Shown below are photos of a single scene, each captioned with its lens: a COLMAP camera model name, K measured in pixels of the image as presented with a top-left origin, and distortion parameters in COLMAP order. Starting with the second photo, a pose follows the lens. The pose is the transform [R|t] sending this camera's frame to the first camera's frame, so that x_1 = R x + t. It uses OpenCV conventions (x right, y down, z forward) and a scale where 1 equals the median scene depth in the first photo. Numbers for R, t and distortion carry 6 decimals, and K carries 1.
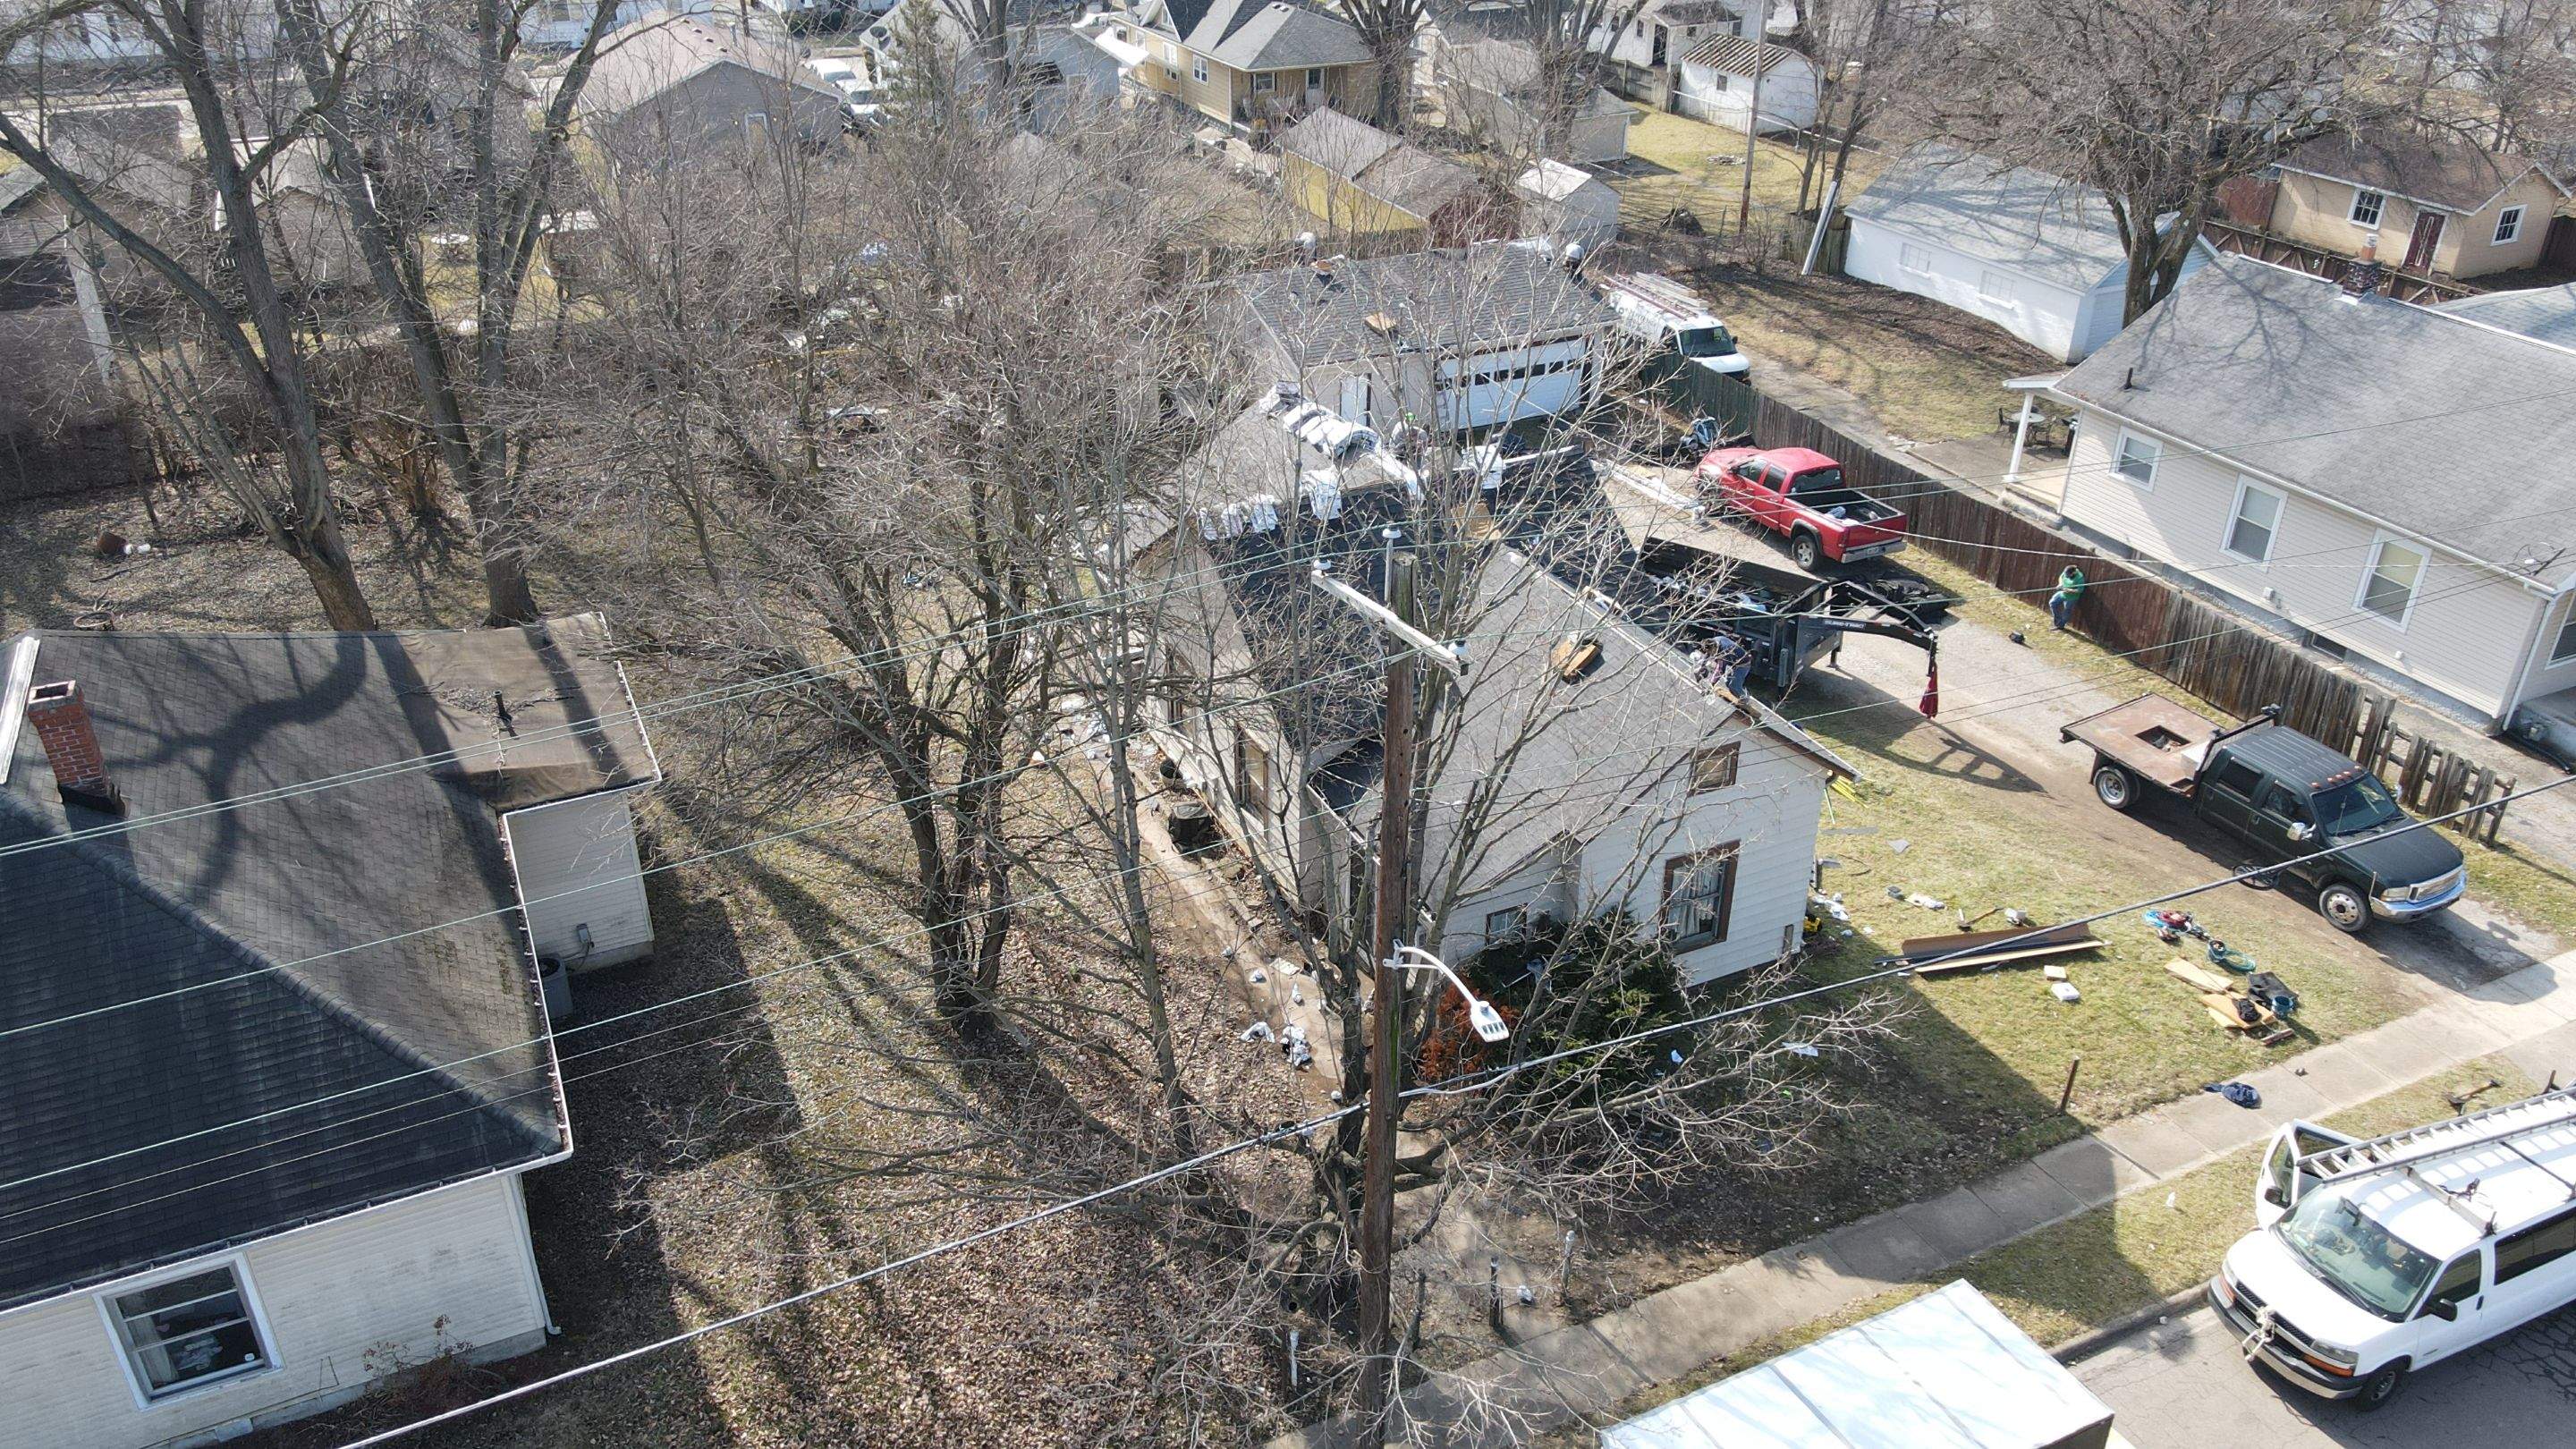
lens RADIAL K [[1889.5, 0, 1285.0], [0, 1889.5, 714.1], [0, 0, 1]] dist [0.020250, 0.005788]
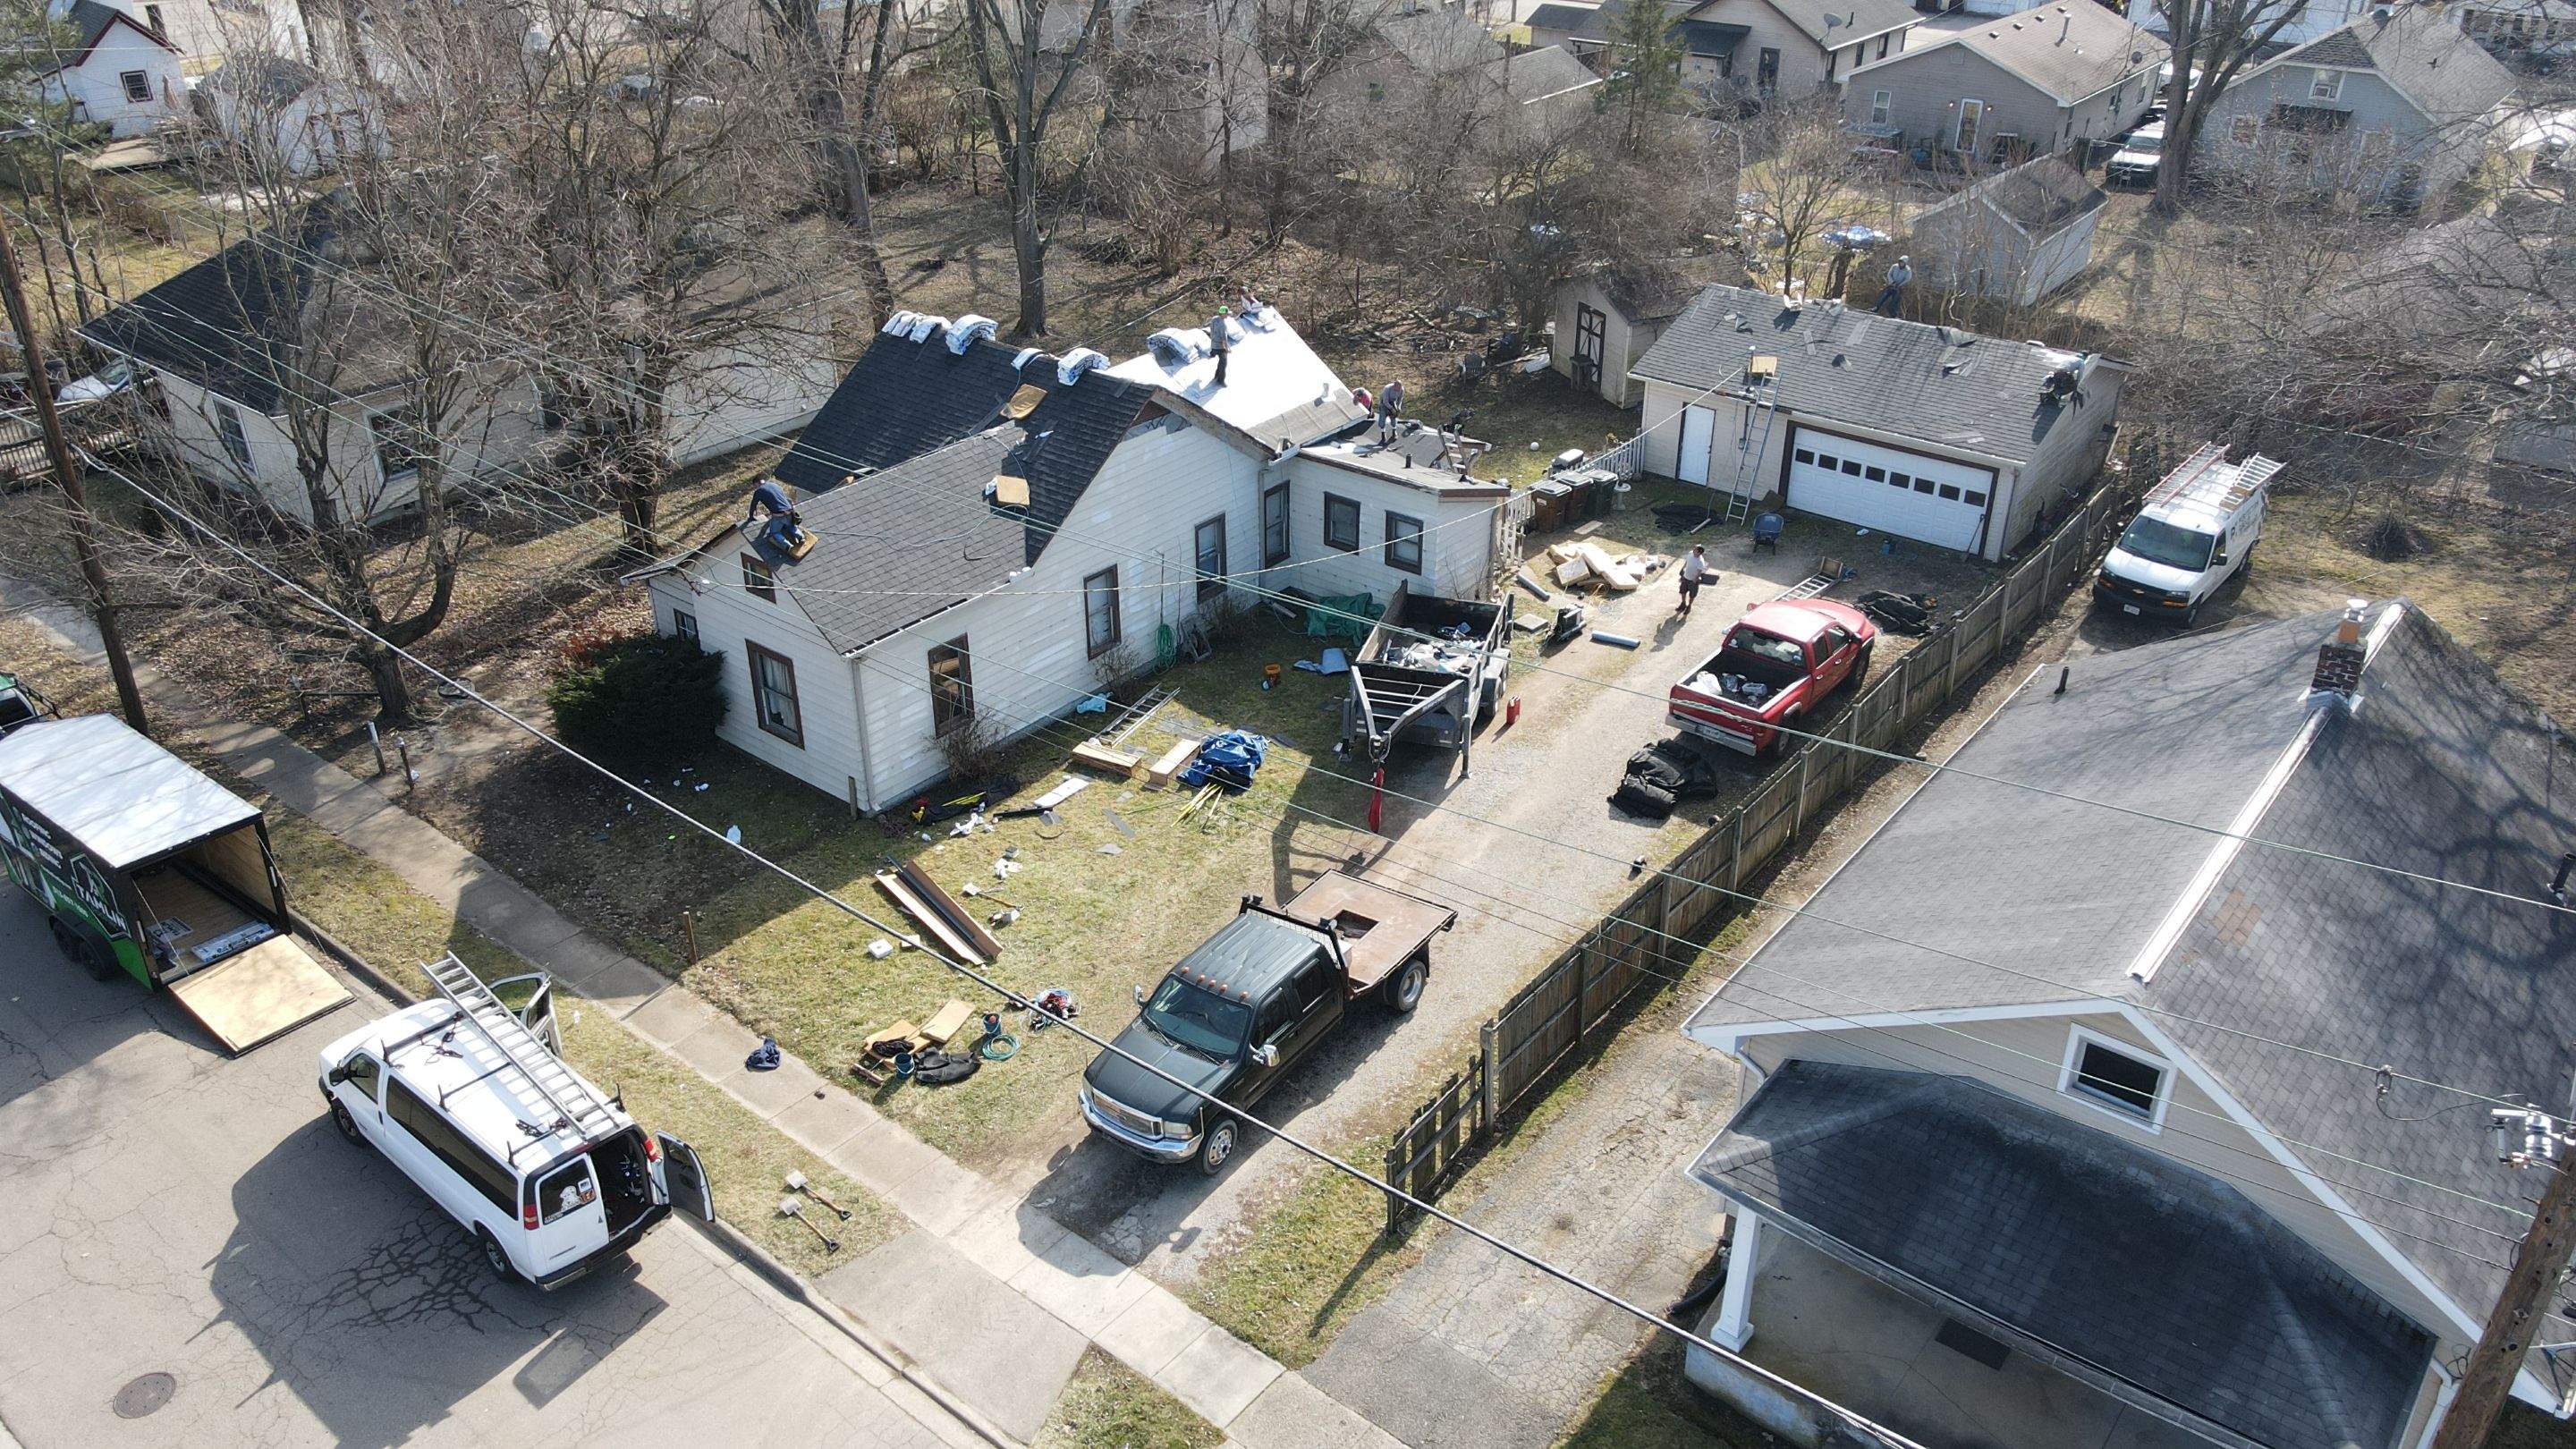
lens RADIAL K [[1889.5, 0, 1289.6], [0, 1889.5, 728.2], [0, 0, 1]] dist [0.020250, 0.005788]
pose [[0.438256, 0.438304, -0.784743, 1.177665], [-0.430490, 0.868760, 0.244814, -0.284286], [0.789056, 0.230533, 0.569425, 0.526062]]
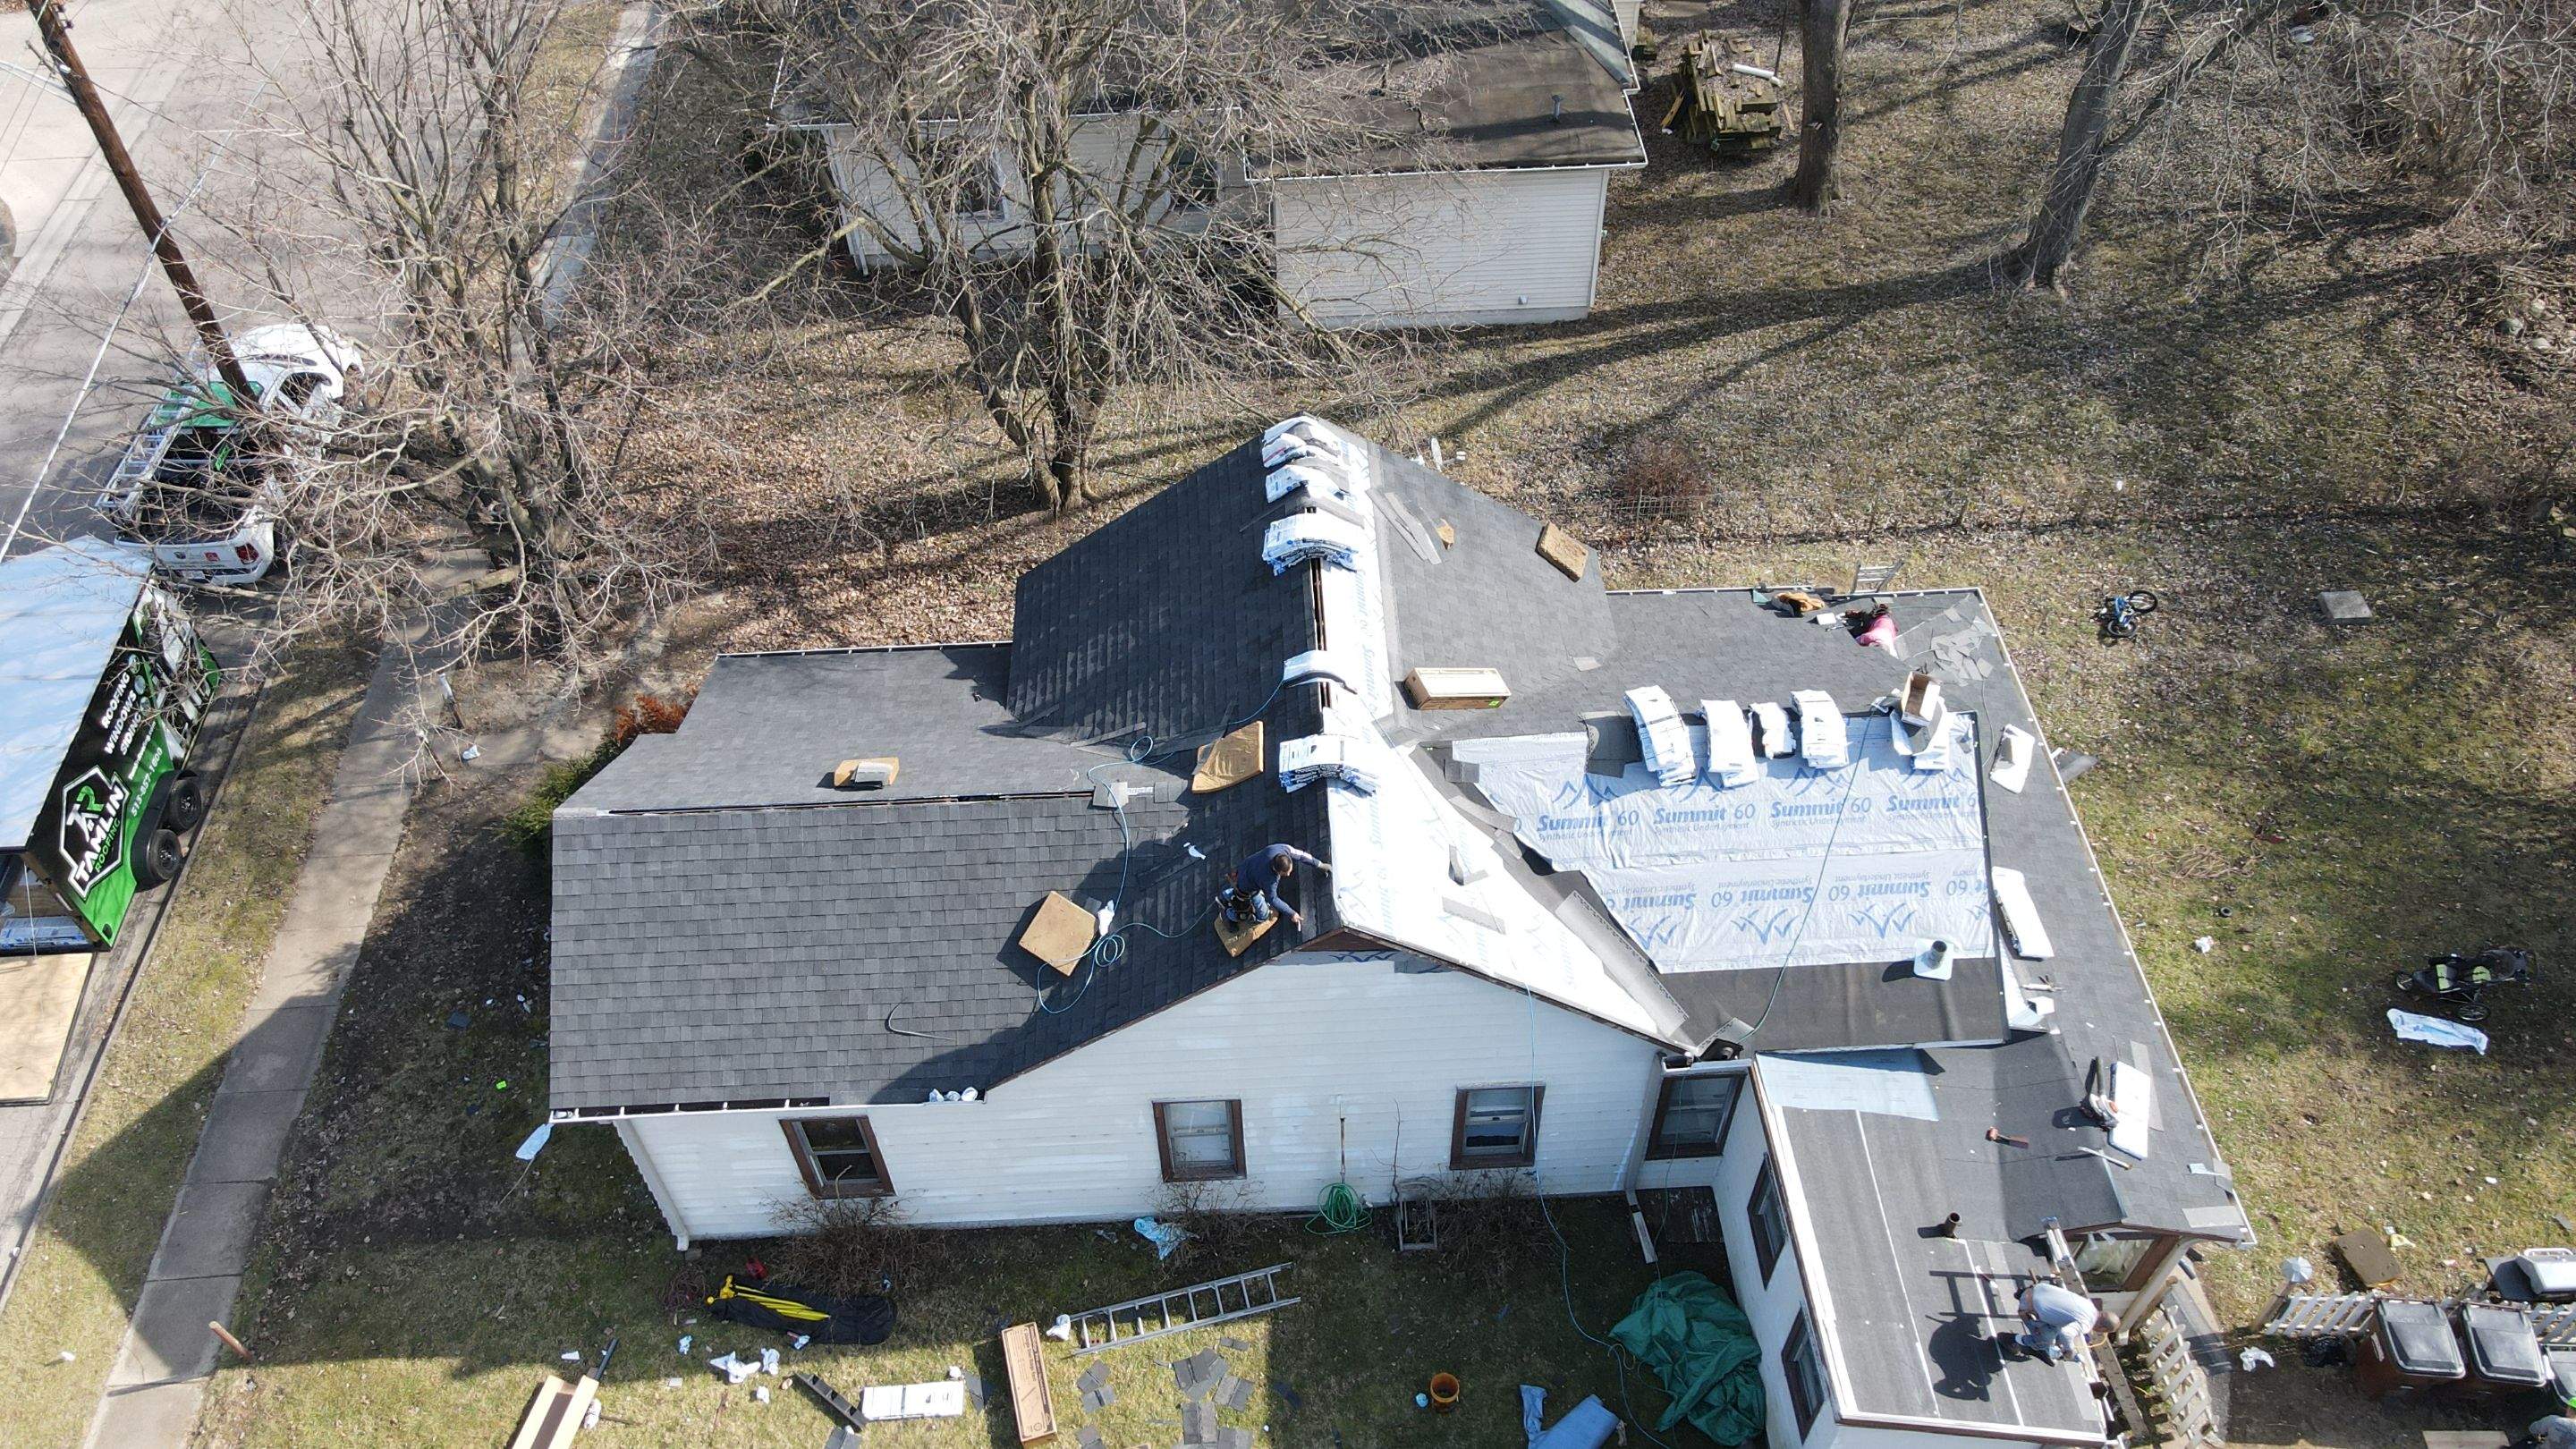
lens RADIAL K [[1889.5, 0, 1280.7], [0, 1889.5, 722.5], [0, 0, 1]] dist [0.020250, 0.005788]
pose [[-0.389931, 0.690559, -0.609165, 0.464816], [-0.423333, 0.453048, 0.784561, -0.602629], [0.817767, 0.563805, 0.115679, 0.950416]]
